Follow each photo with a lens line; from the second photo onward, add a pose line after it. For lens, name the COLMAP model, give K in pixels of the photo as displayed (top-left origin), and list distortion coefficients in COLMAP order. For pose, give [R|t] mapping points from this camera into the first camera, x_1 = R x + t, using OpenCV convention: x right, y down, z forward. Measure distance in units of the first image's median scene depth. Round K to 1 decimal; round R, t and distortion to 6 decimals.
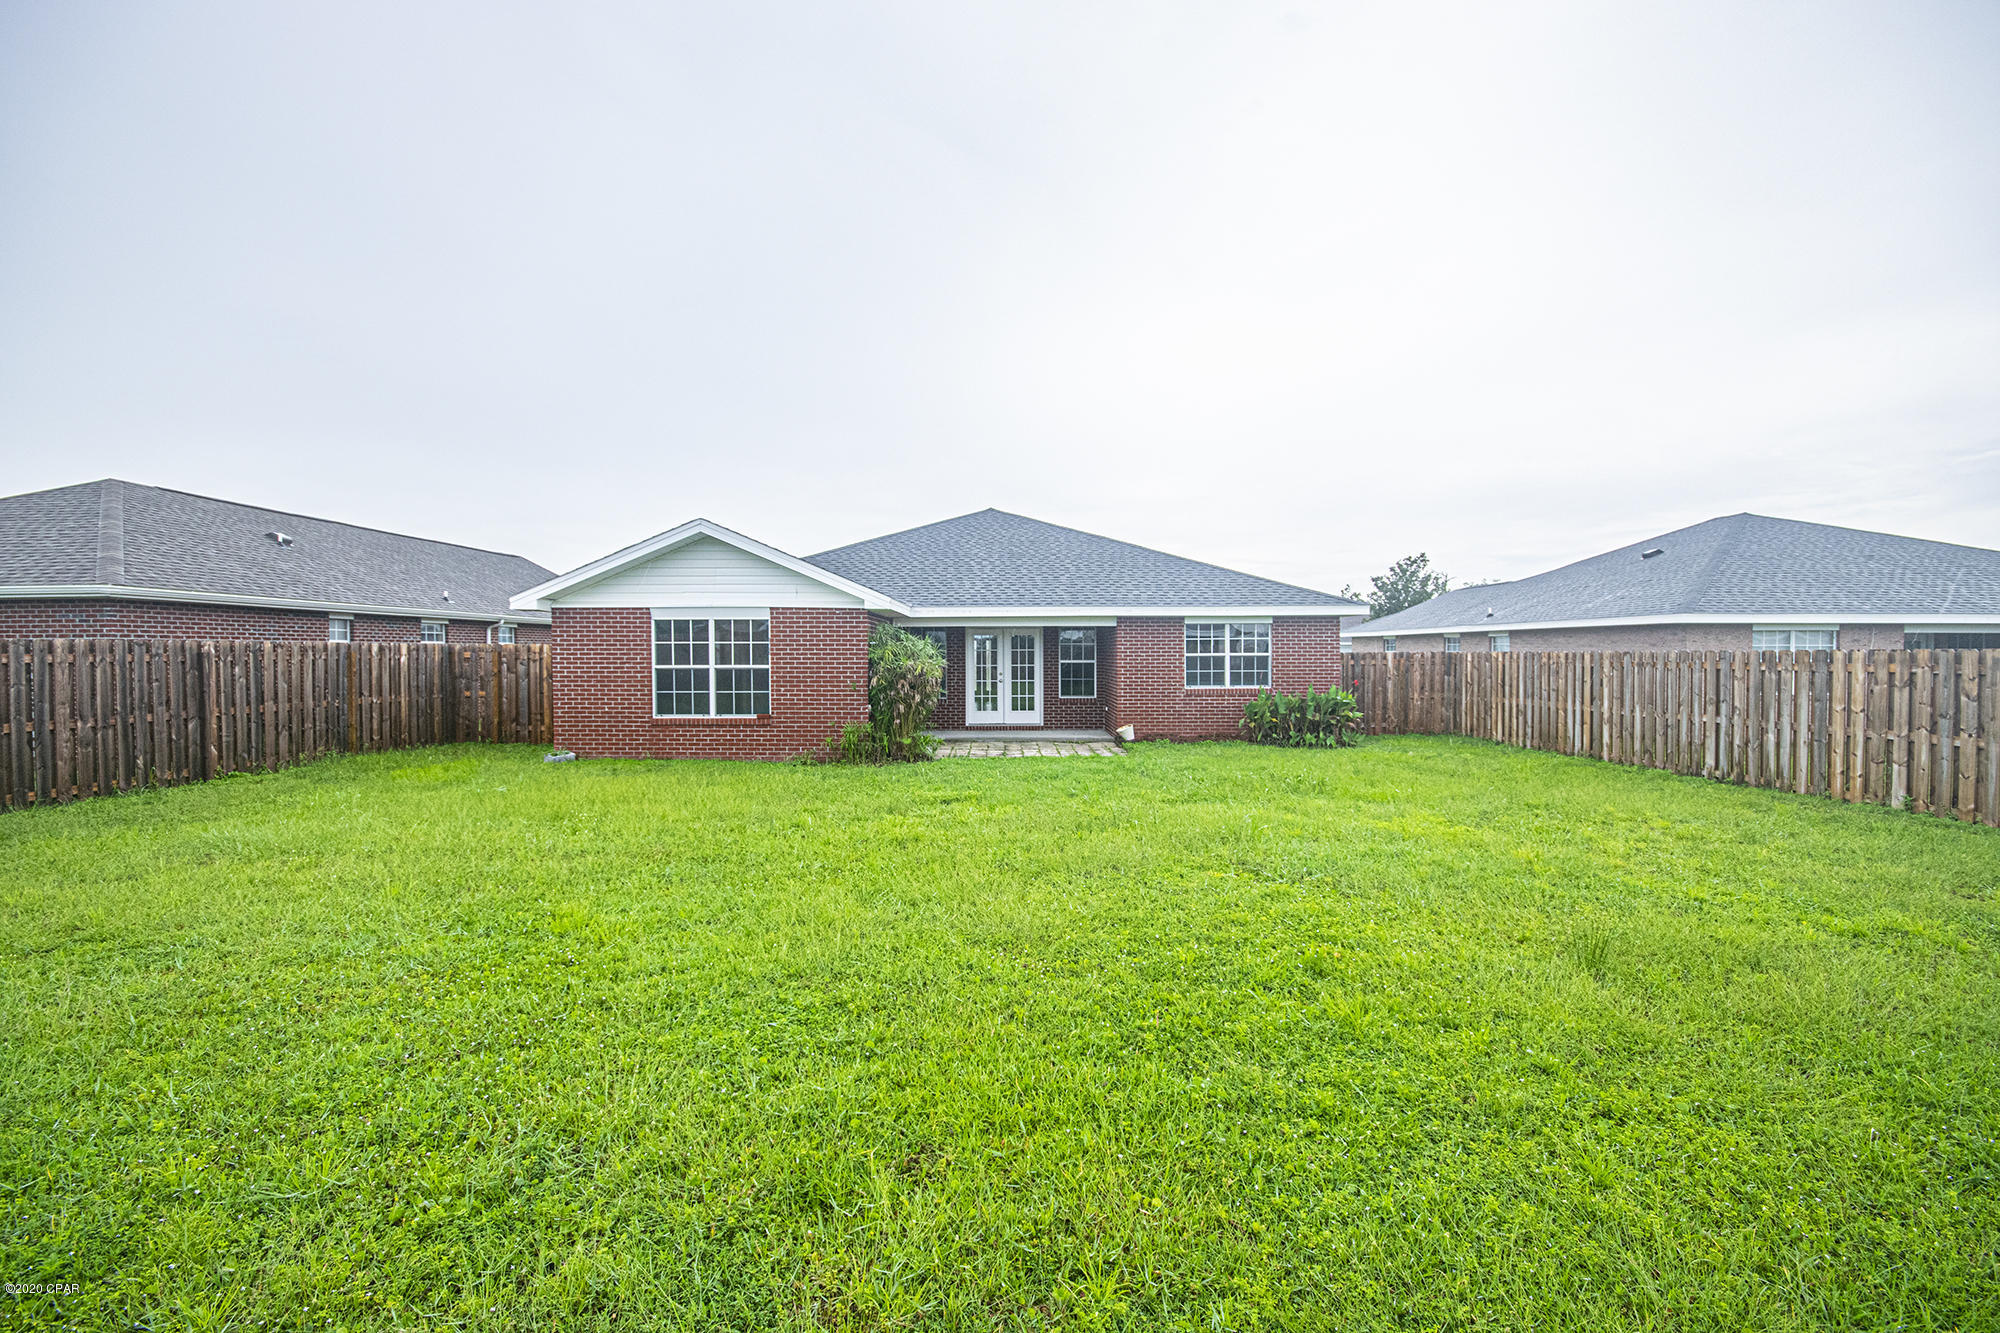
lens RADIAL K [[895.2, 0, 995.9], [0, 895.2, 668.0], [0, 0, 1]] dist [0.002457, 0.002101]
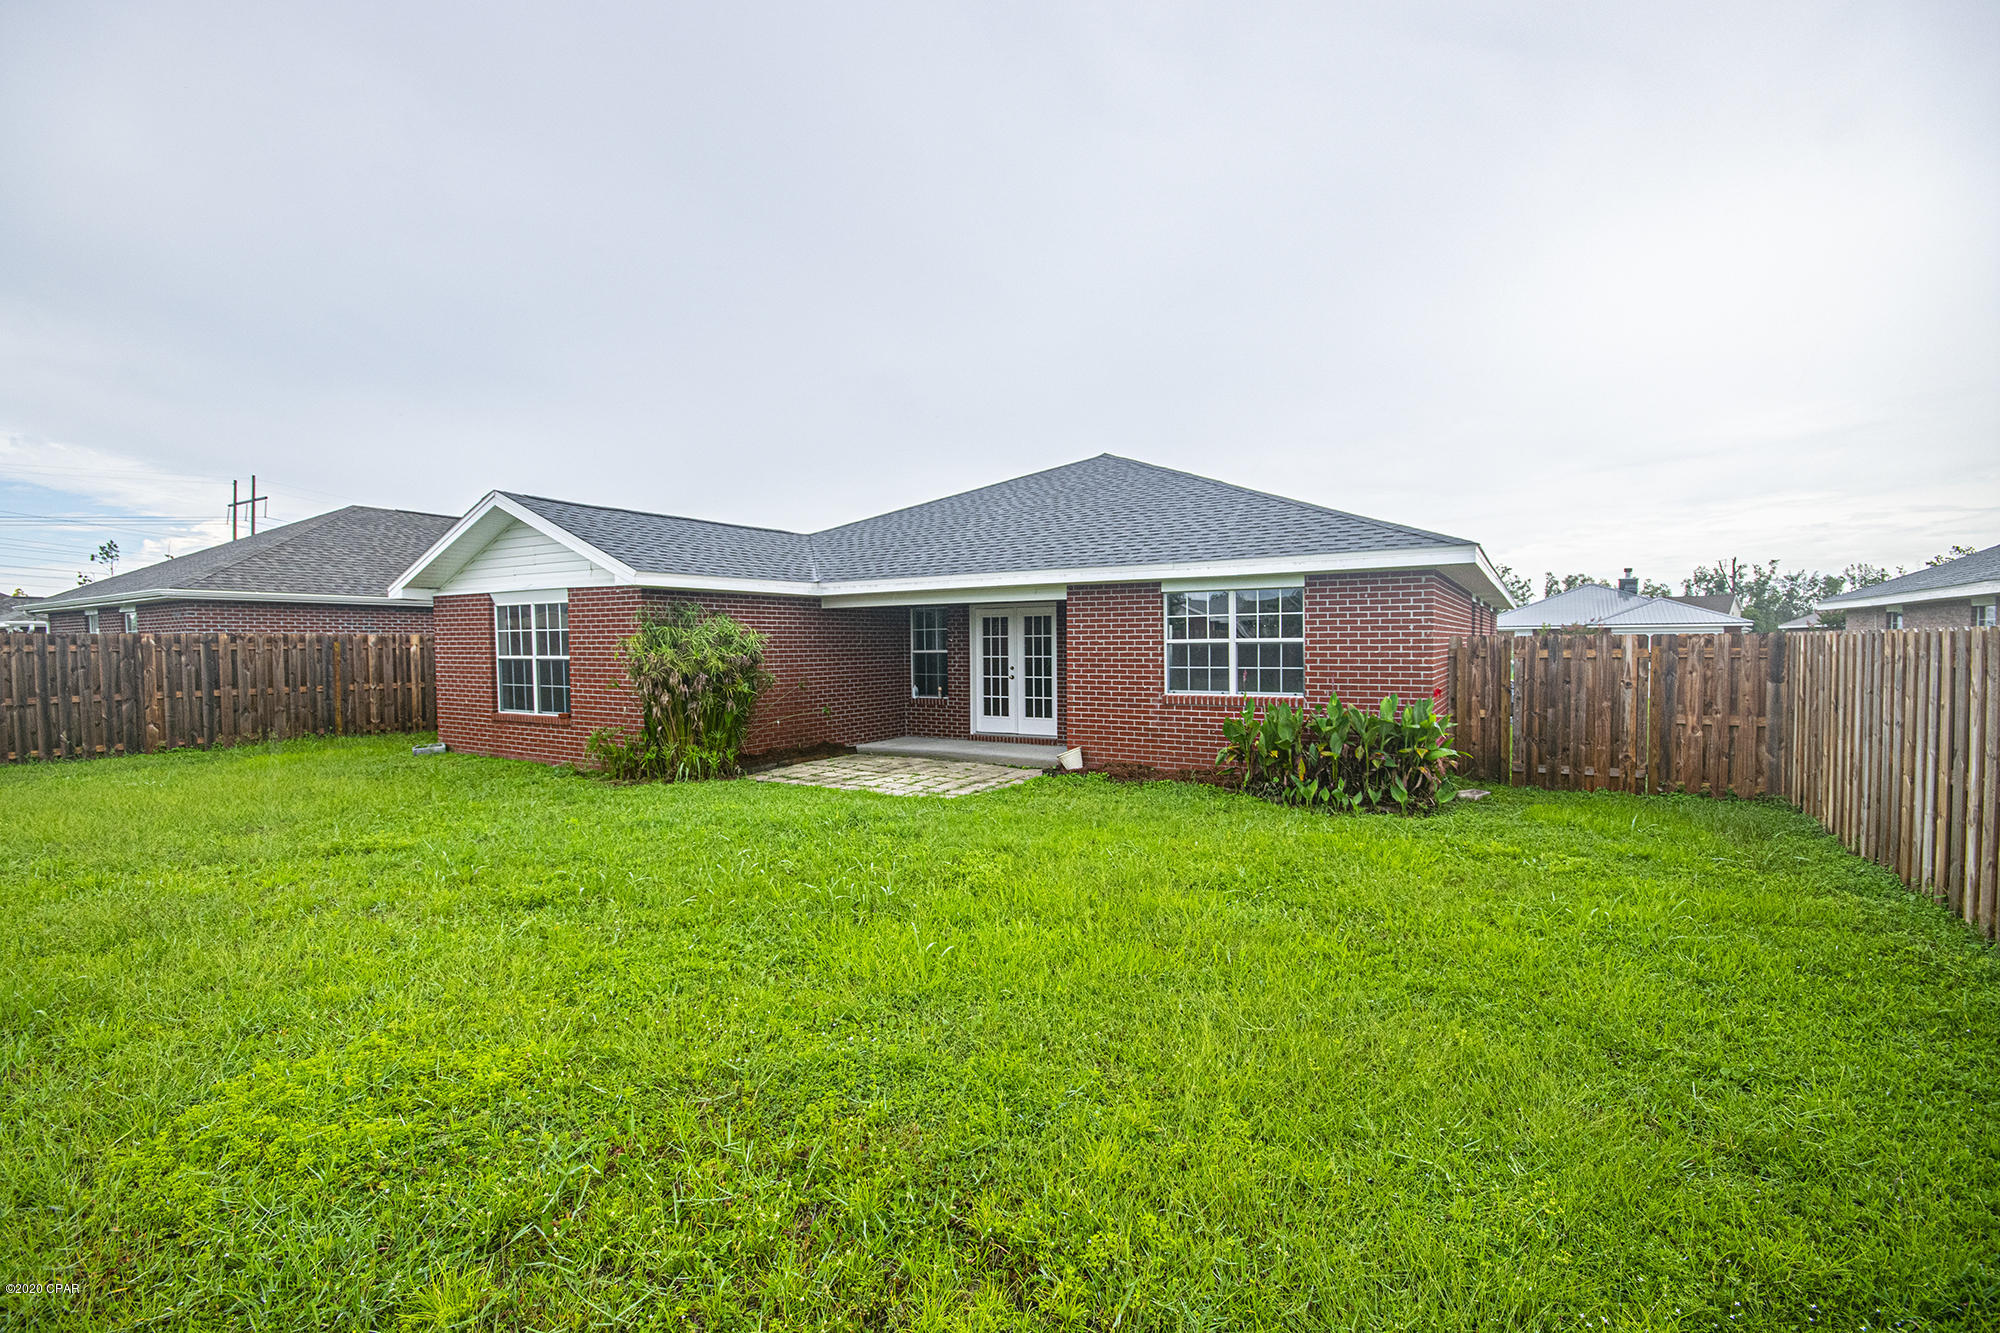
lens RADIAL K [[895.2, 0, 986.2], [0, 895.2, 667.5], [0, 0, 1]] dist [0.002457, 0.002101]
pose [[0.850388, 0.010749, -0.526047, 0.441746], [-0.004404, 0.999902, 0.013313, -0.004301], [0.526138, -0.009004, 0.850351, 0.395926]]
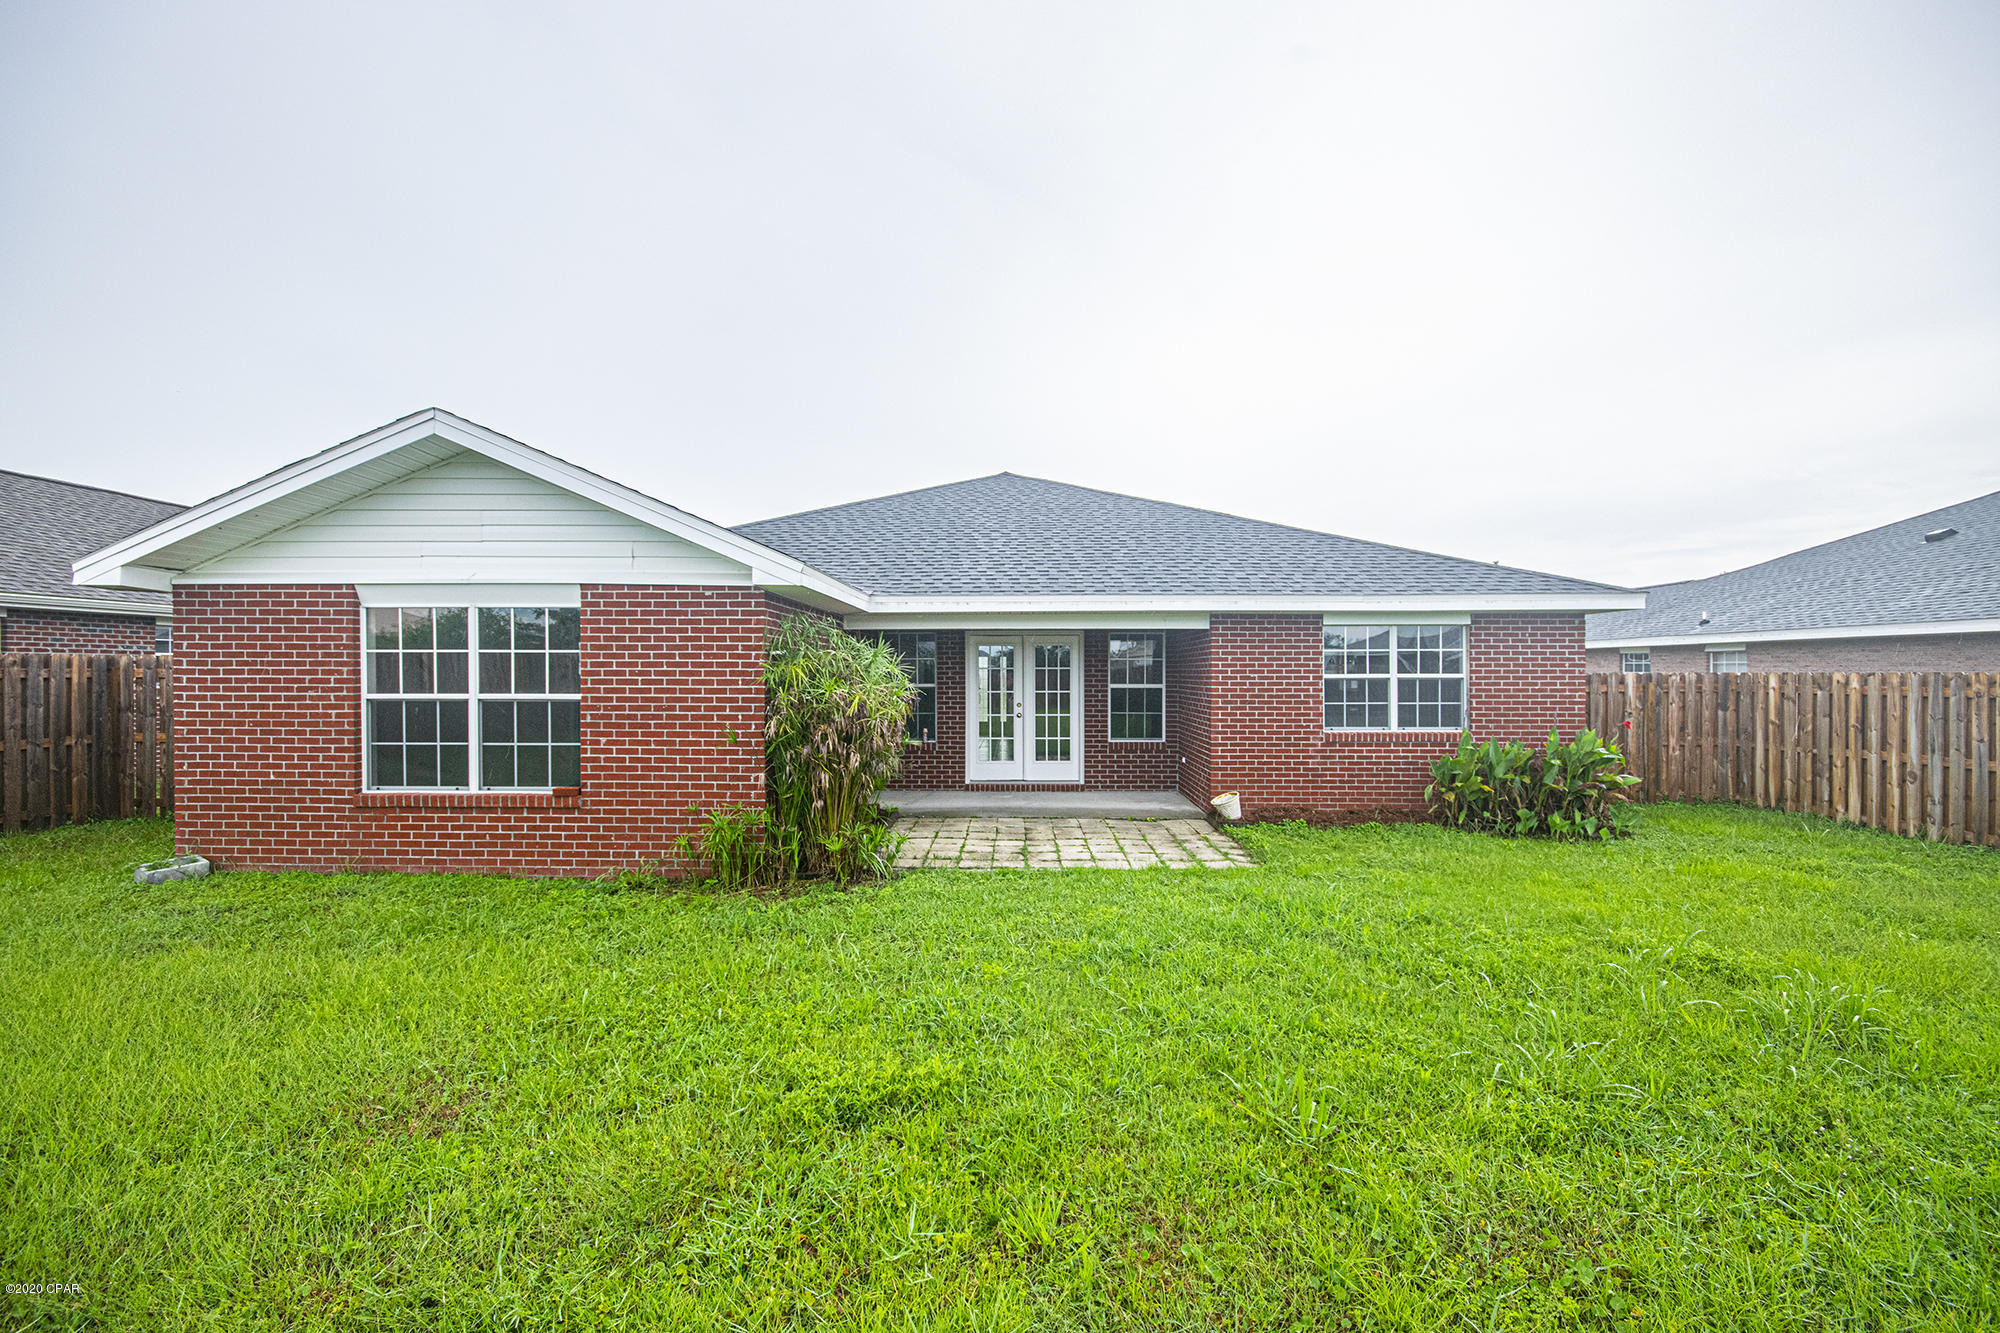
lens RADIAL K [[895.2, 0, 997.1], [0, 895.2, 671.6], [0, 0, 1]] dist [0.002457, 0.002101]
pose [[0.999794, 0.002884, -0.020094, 0.002735], [-0.003253, 0.999826, -0.018349, -0.006200], [0.020038, 0.018410, 0.999630, 0.393416]]
